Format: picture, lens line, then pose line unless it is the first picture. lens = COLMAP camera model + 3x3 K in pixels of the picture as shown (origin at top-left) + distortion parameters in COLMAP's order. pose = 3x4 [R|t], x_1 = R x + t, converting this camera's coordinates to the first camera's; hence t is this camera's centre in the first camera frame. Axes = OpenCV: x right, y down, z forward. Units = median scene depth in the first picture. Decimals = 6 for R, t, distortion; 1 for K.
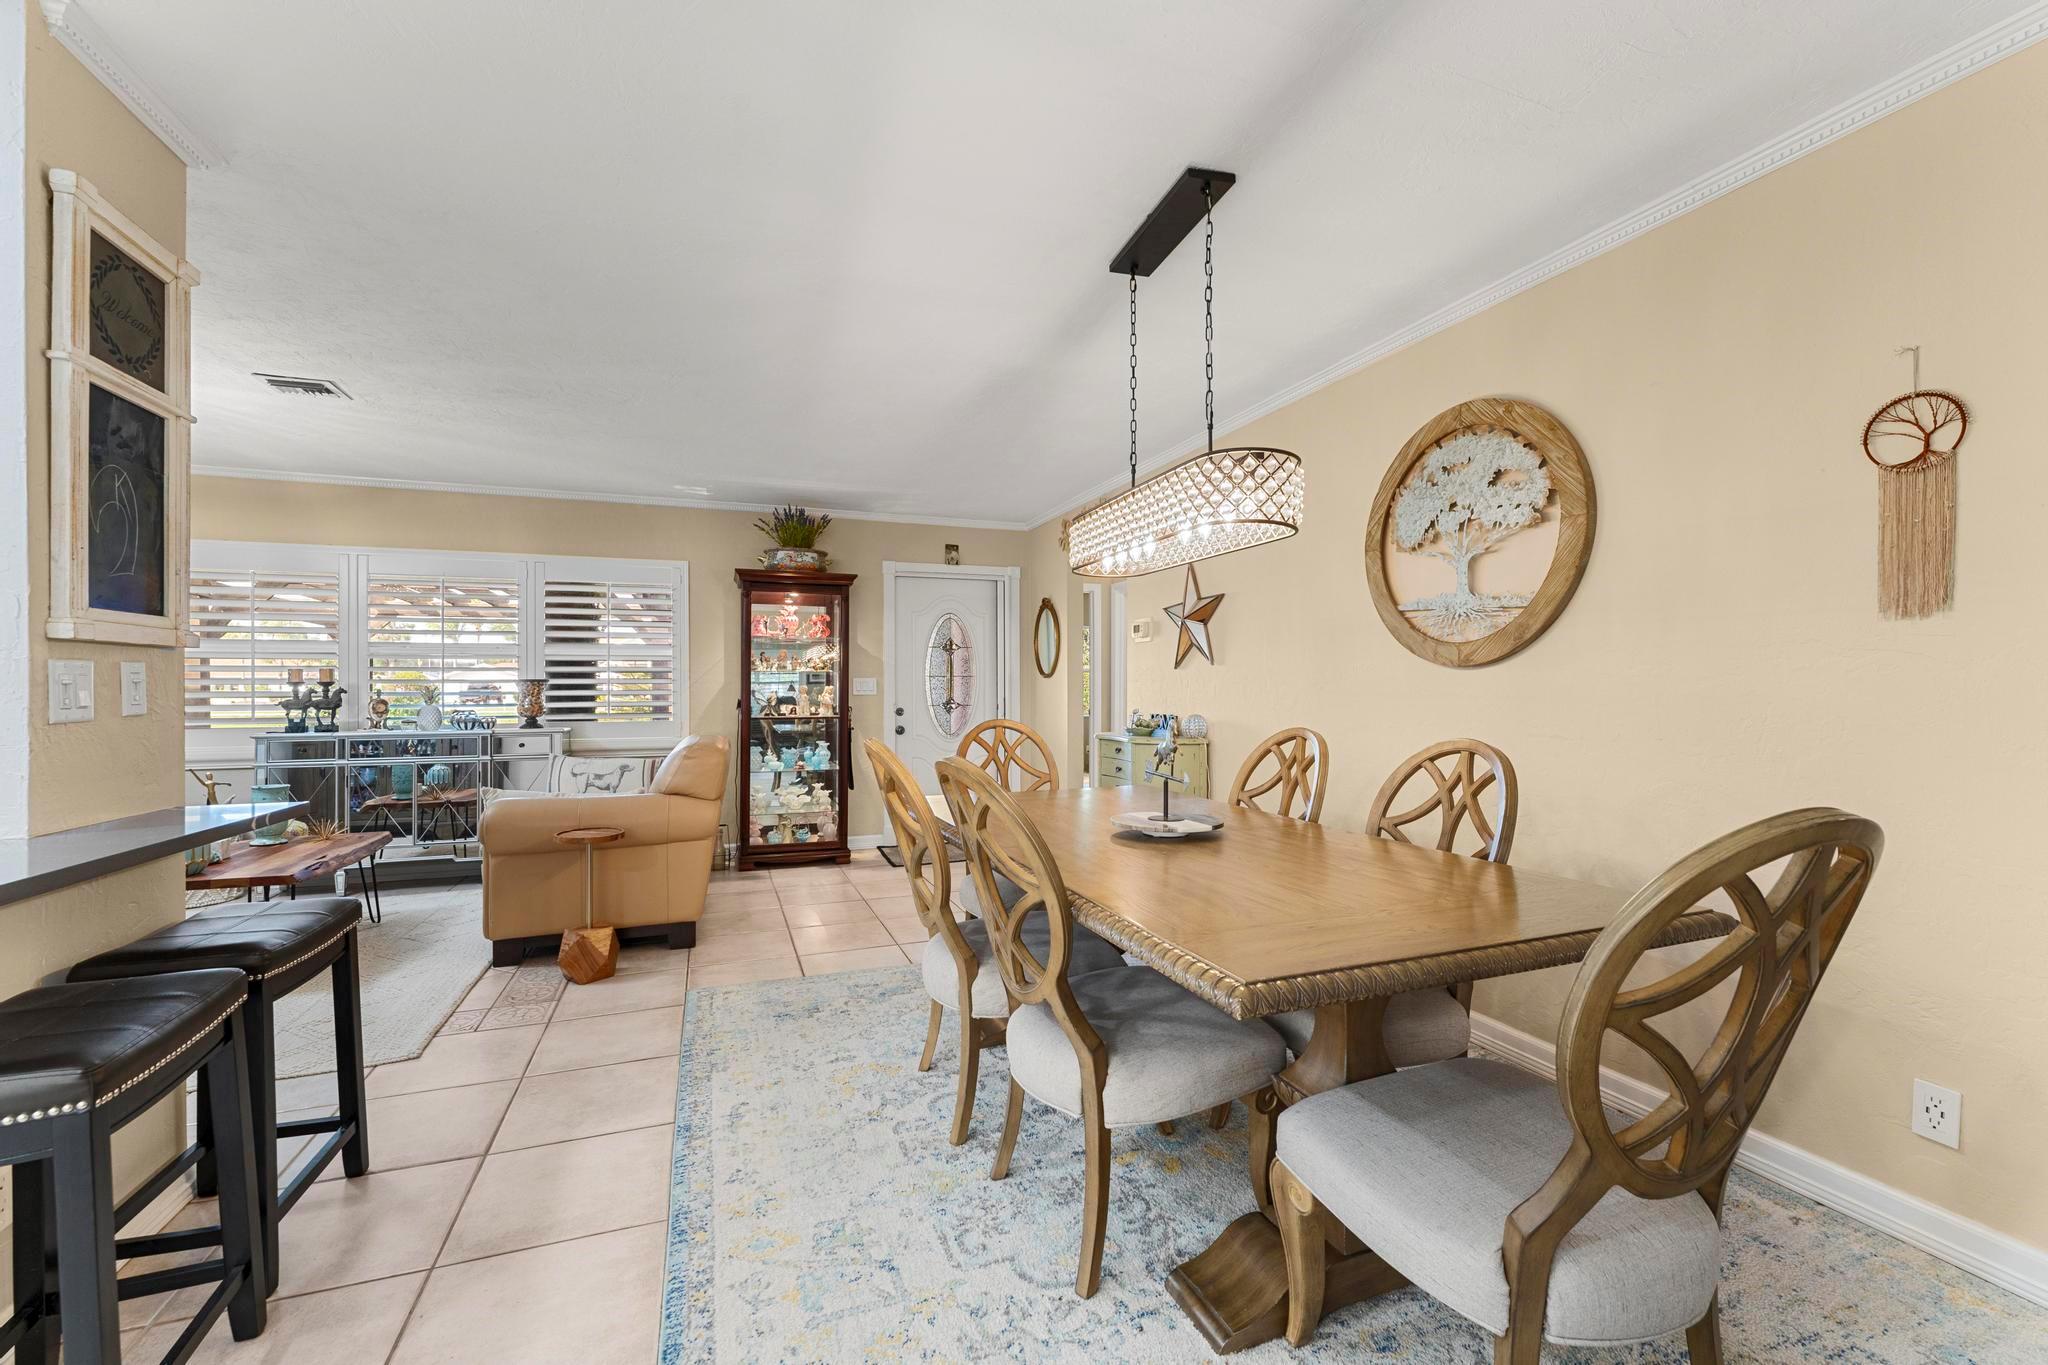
lens RADIAL K [[842.5, 0, 1027.9], [0, 842.5, 689.0], [0, 0, 1]] dist [-0.006638, 0.000293]
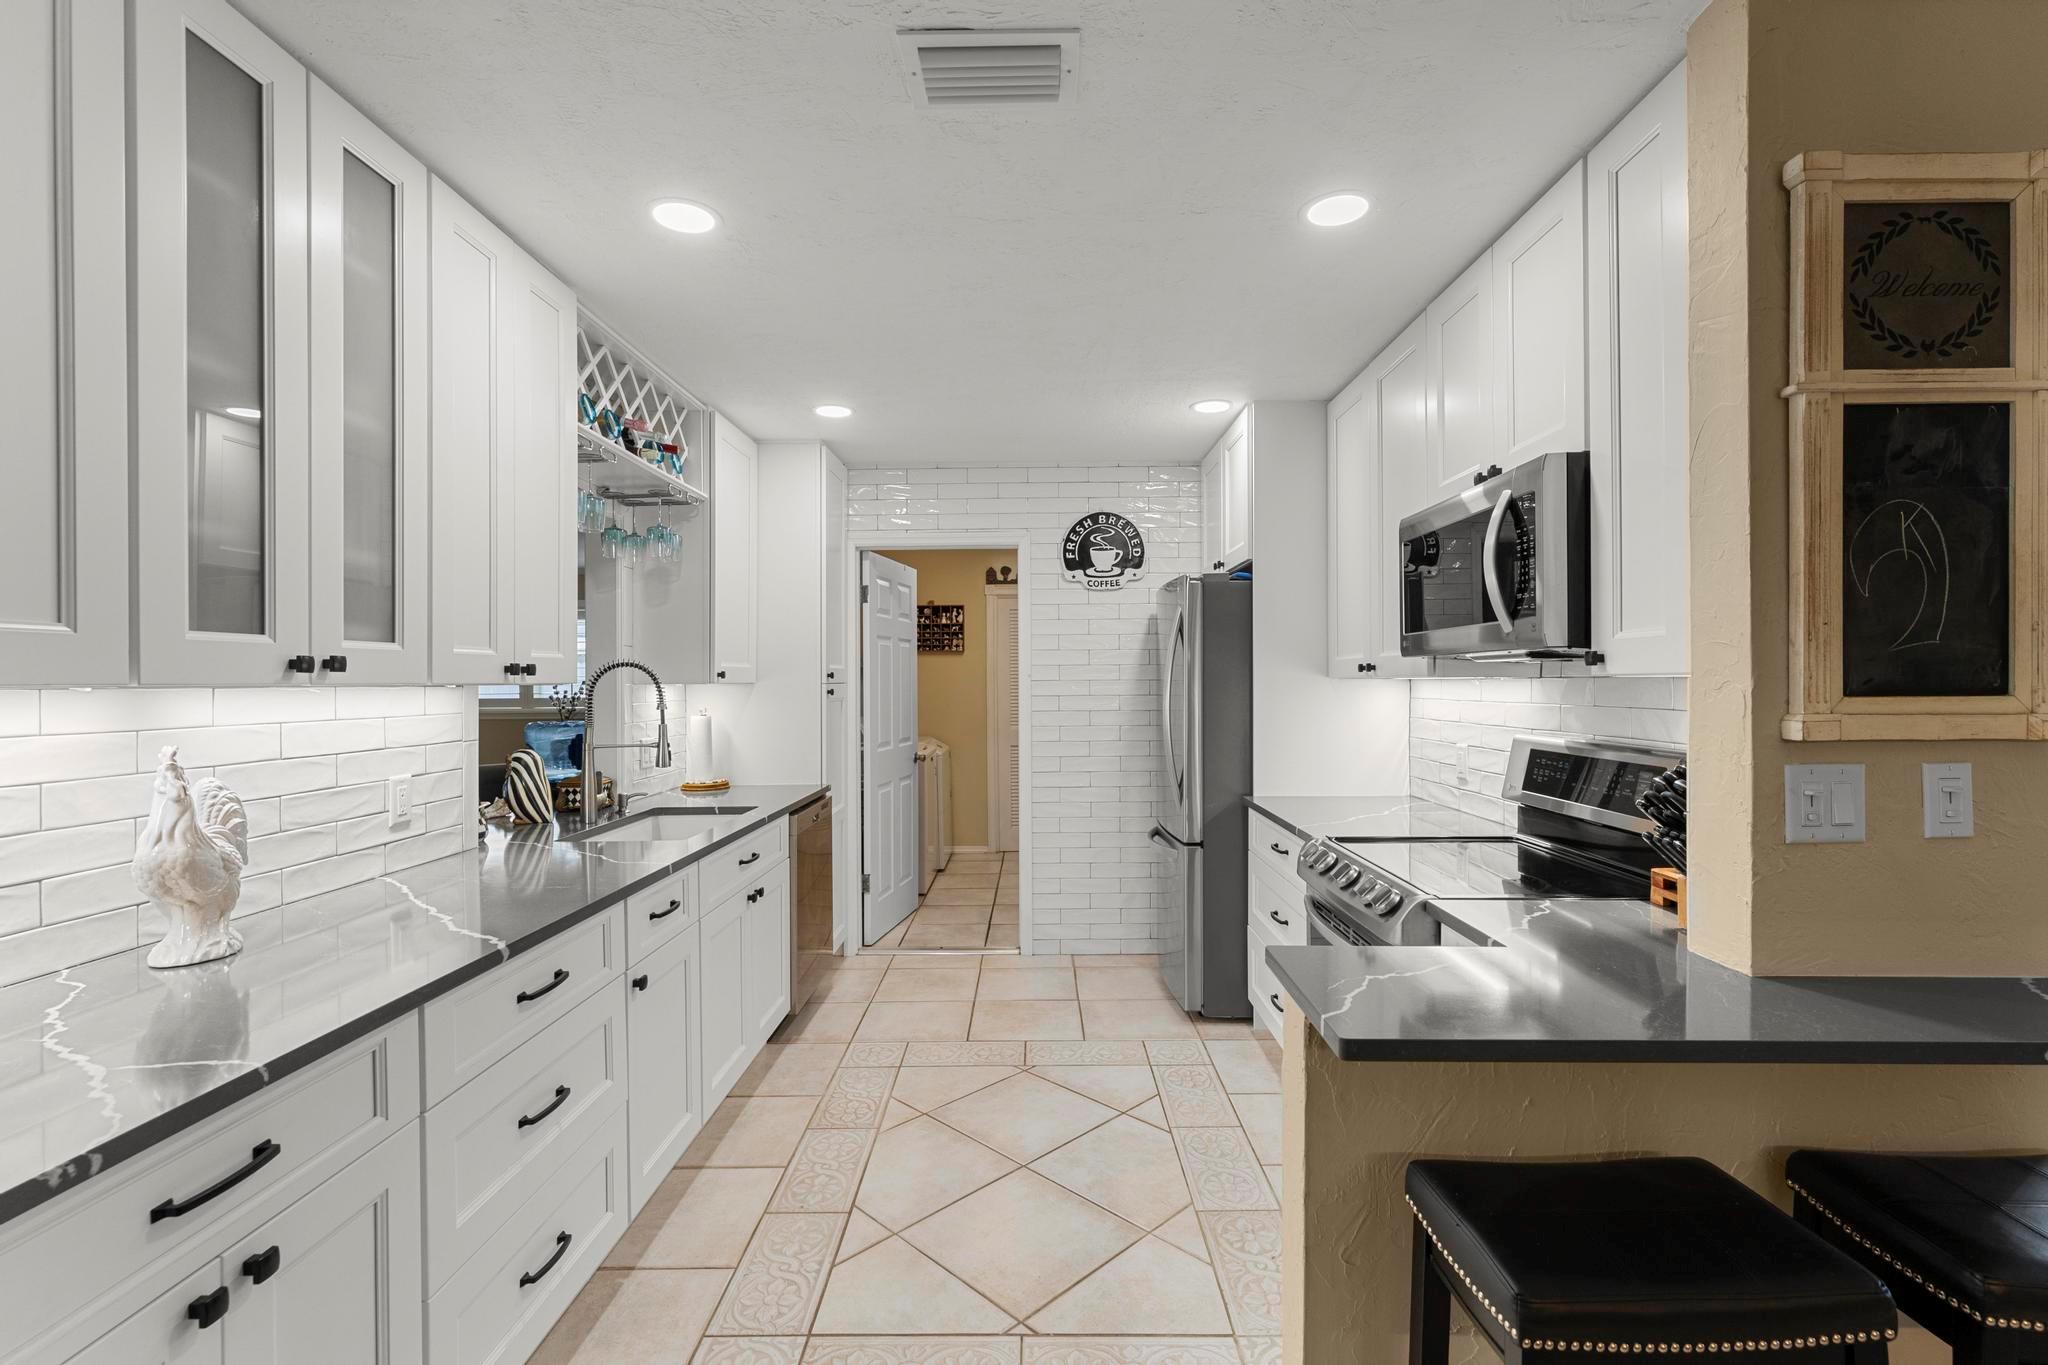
lens RADIAL K [[912.7, 0, 1029.7], [0, 912.7, 683.6], [0, 0, 1]] dist [0.000572, -0.000294]
pose [[-0.361113, 0.008305, -0.932485, -0.047840], [0.004232, 0.999965, 0.007267, -0.091192], [0.932512, -0.001322, -0.361135, 0.458144]]
